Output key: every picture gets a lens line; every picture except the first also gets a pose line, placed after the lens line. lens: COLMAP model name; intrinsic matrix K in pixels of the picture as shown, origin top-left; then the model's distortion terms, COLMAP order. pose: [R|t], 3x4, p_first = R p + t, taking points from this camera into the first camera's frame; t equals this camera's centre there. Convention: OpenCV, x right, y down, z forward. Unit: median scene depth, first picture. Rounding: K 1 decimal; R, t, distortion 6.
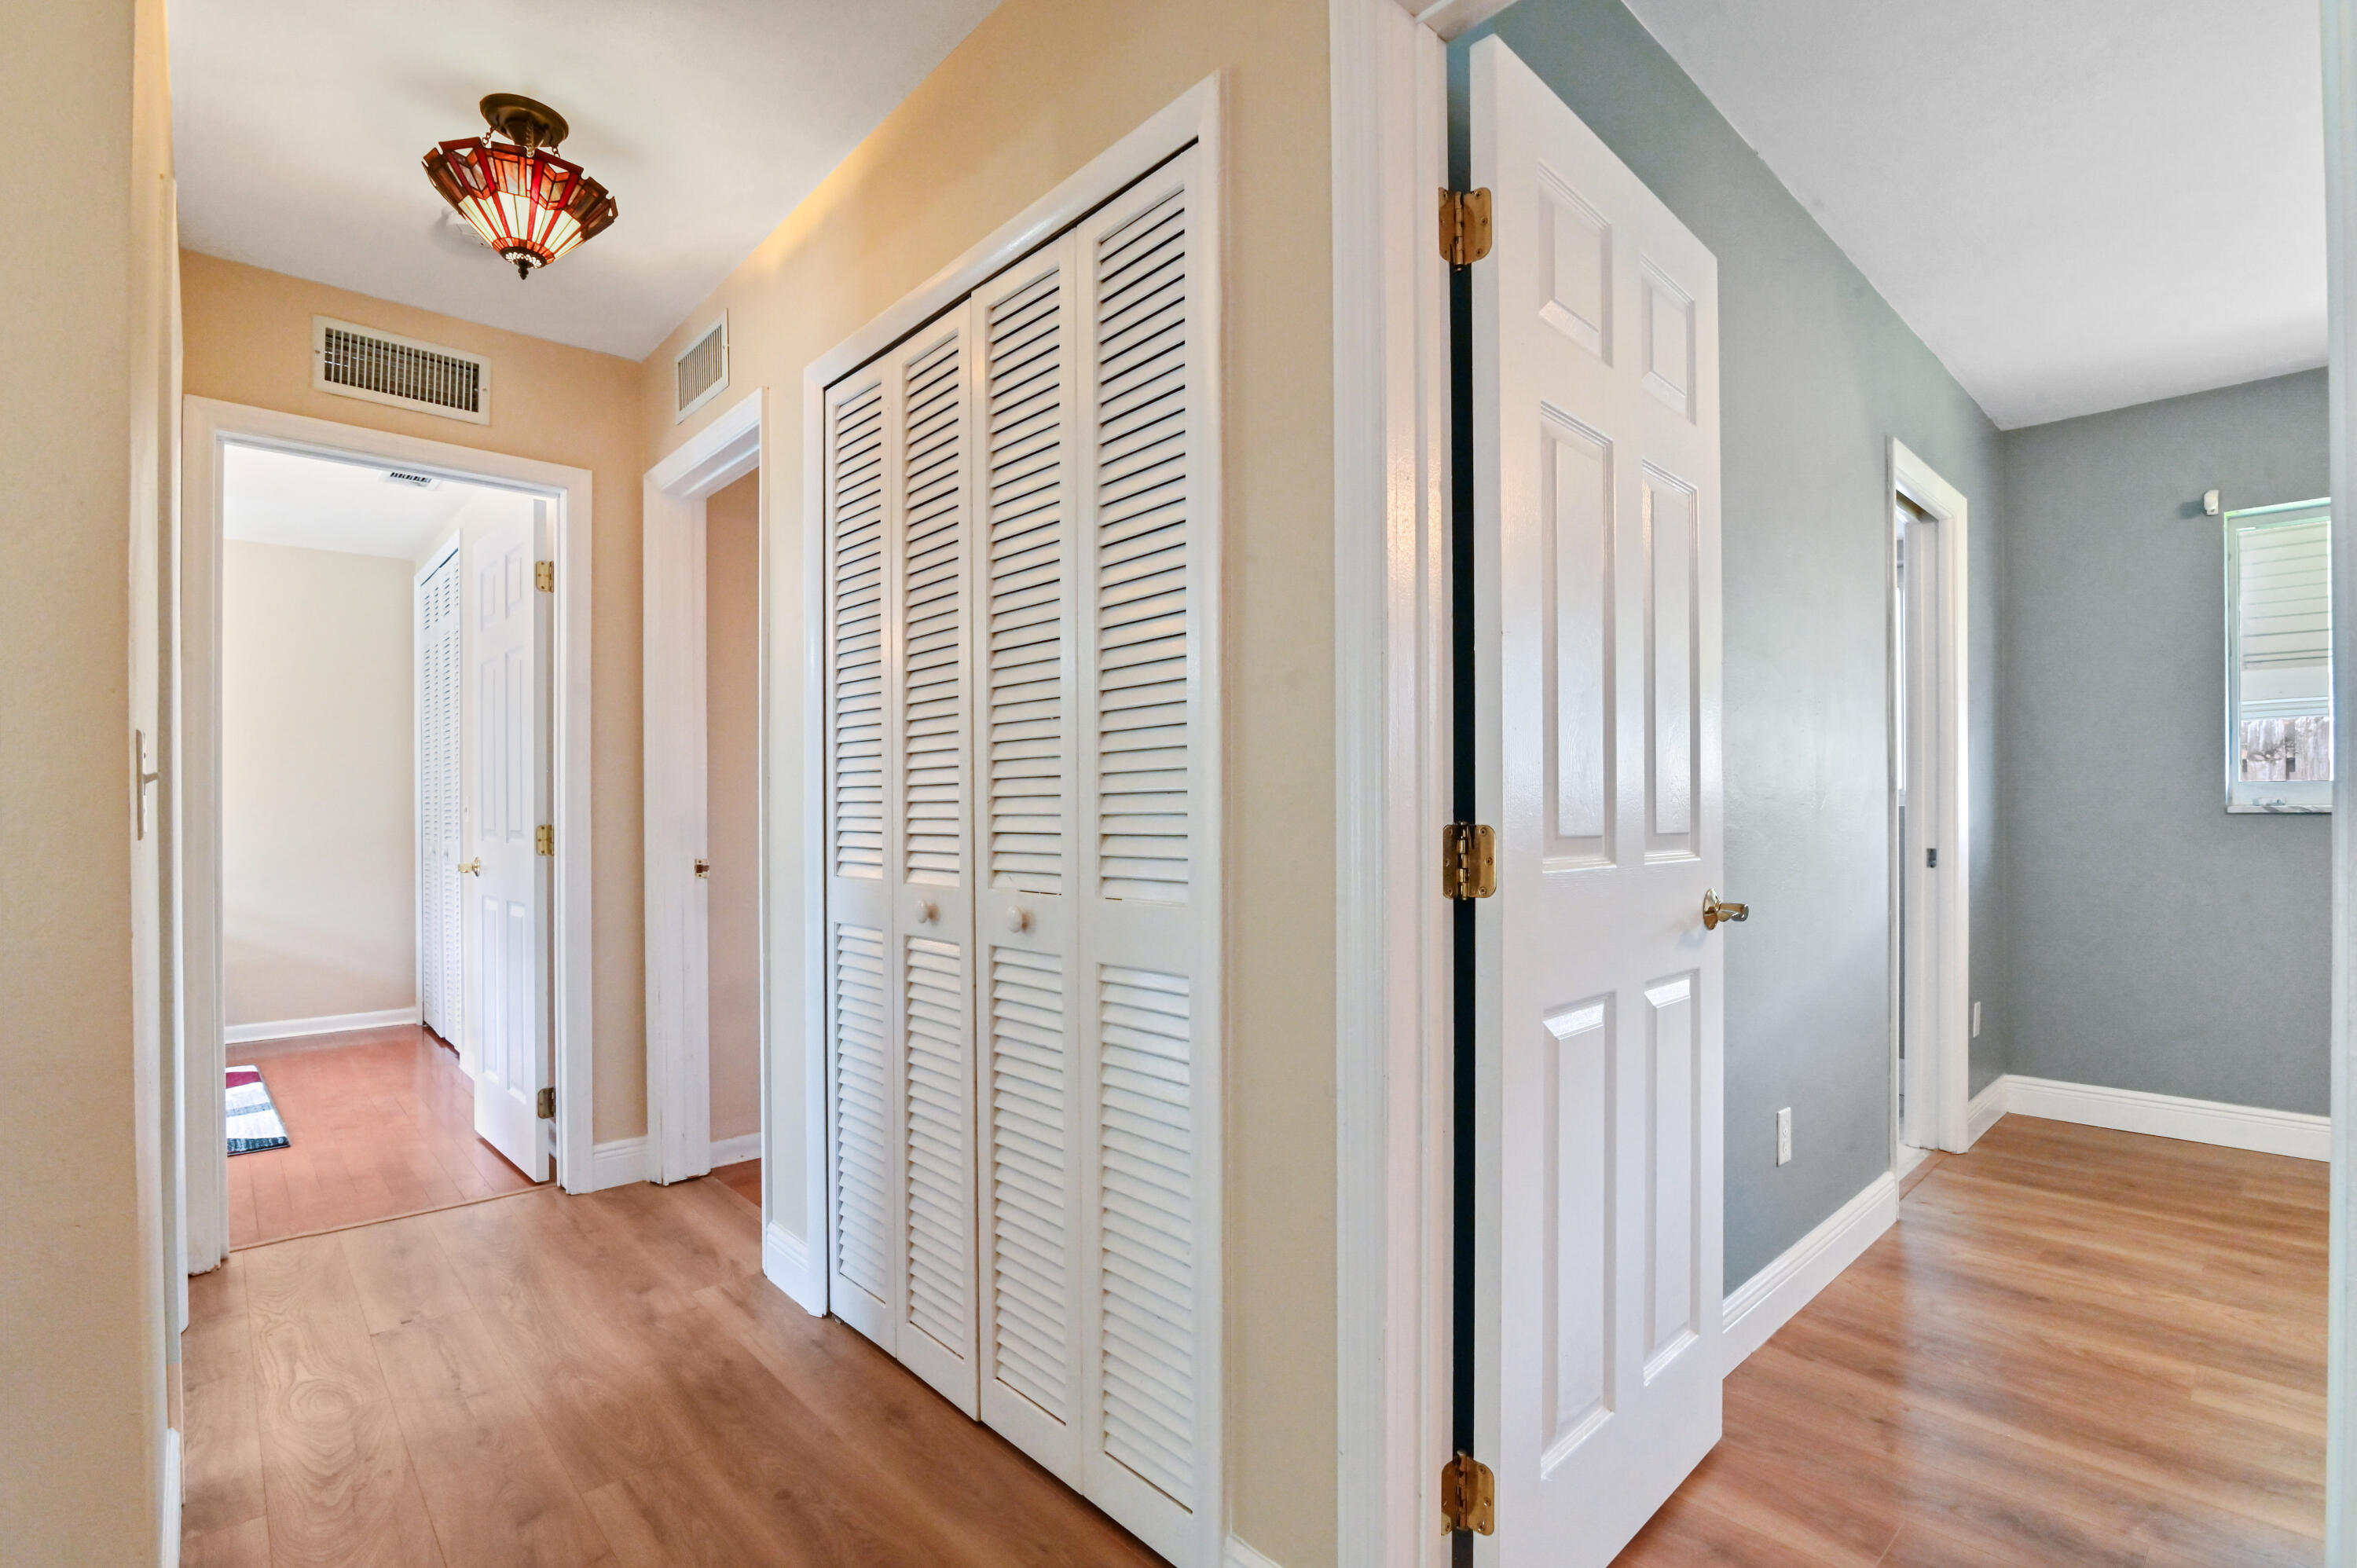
lens RADIAL K [[1101.0, 0, 1180.5], [0, 1101.0, 802.1], [0, 0, 1]] dist [-0.027103, 0.003356]
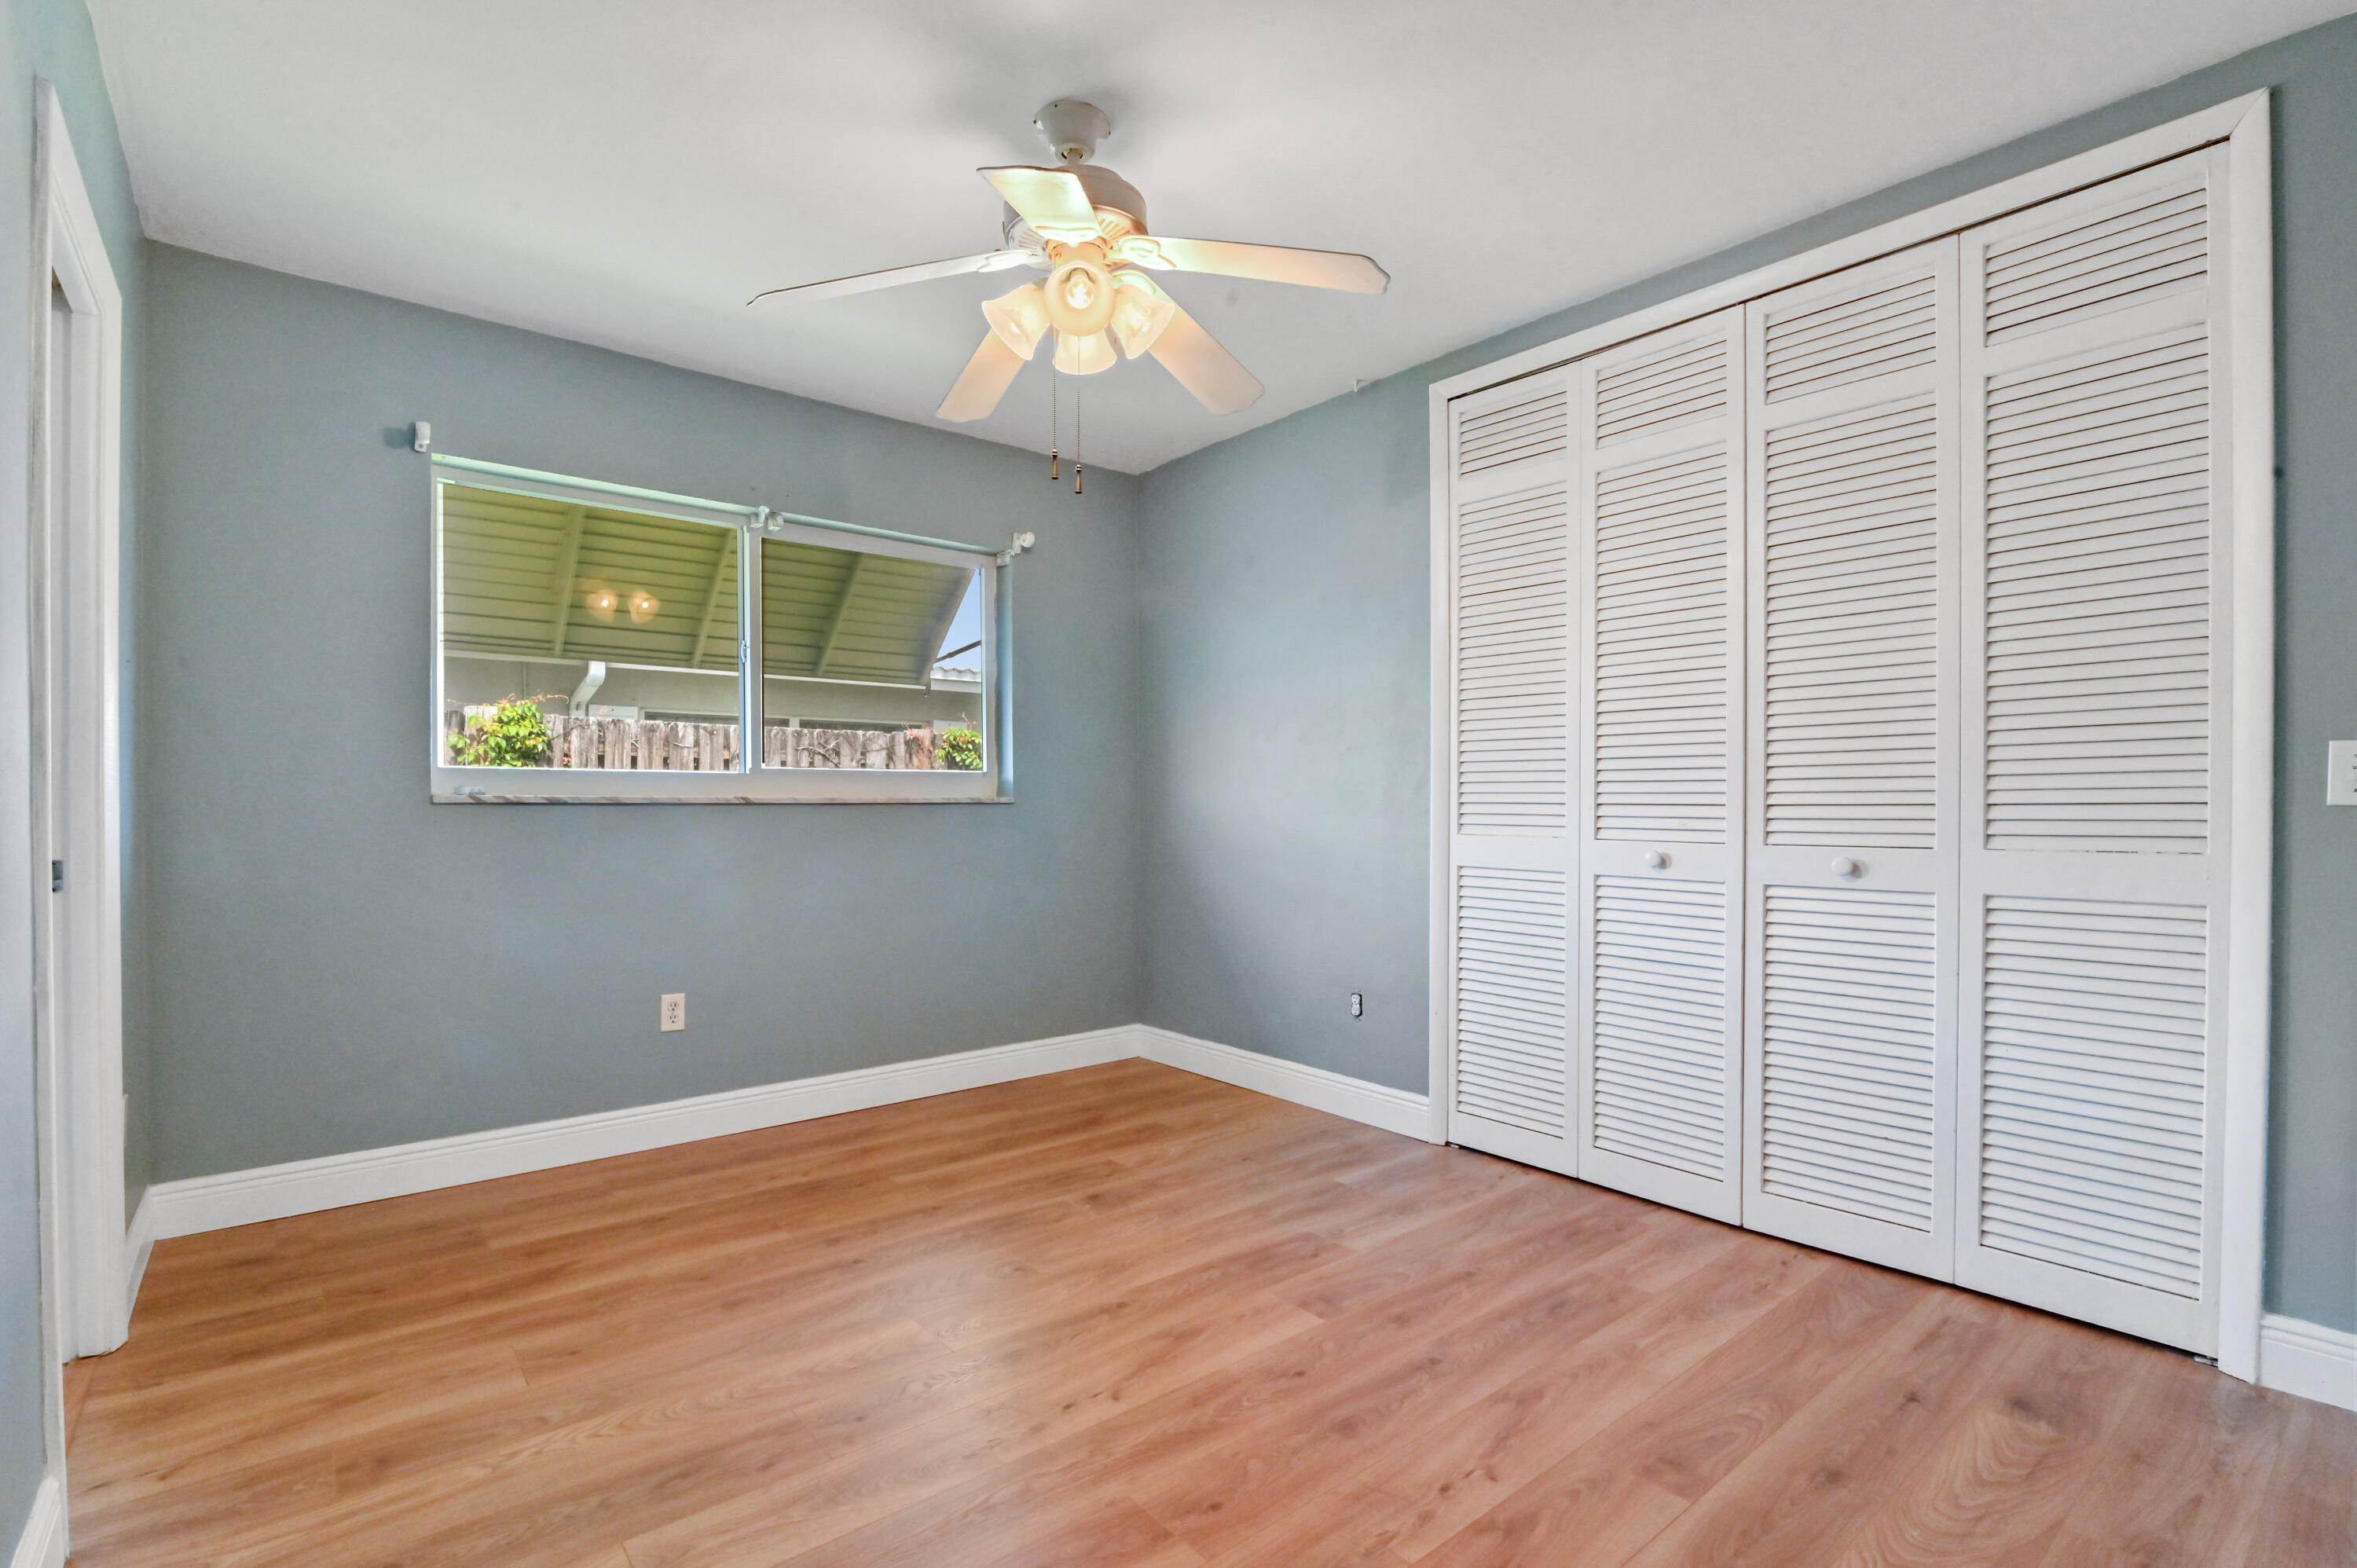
lens RADIAL K [[1101.0, 0, 1216.6], [0, 1101.0, 813.4], [0, 0, 1]] dist [-0.027103, 0.003356]
pose [[0.050447, -0.005130, 0.998714, 0.151814], [-0.007867, 0.999954, 0.005534, 0.009861], [-0.998696, -0.008136, 0.050405, 0.367381]]
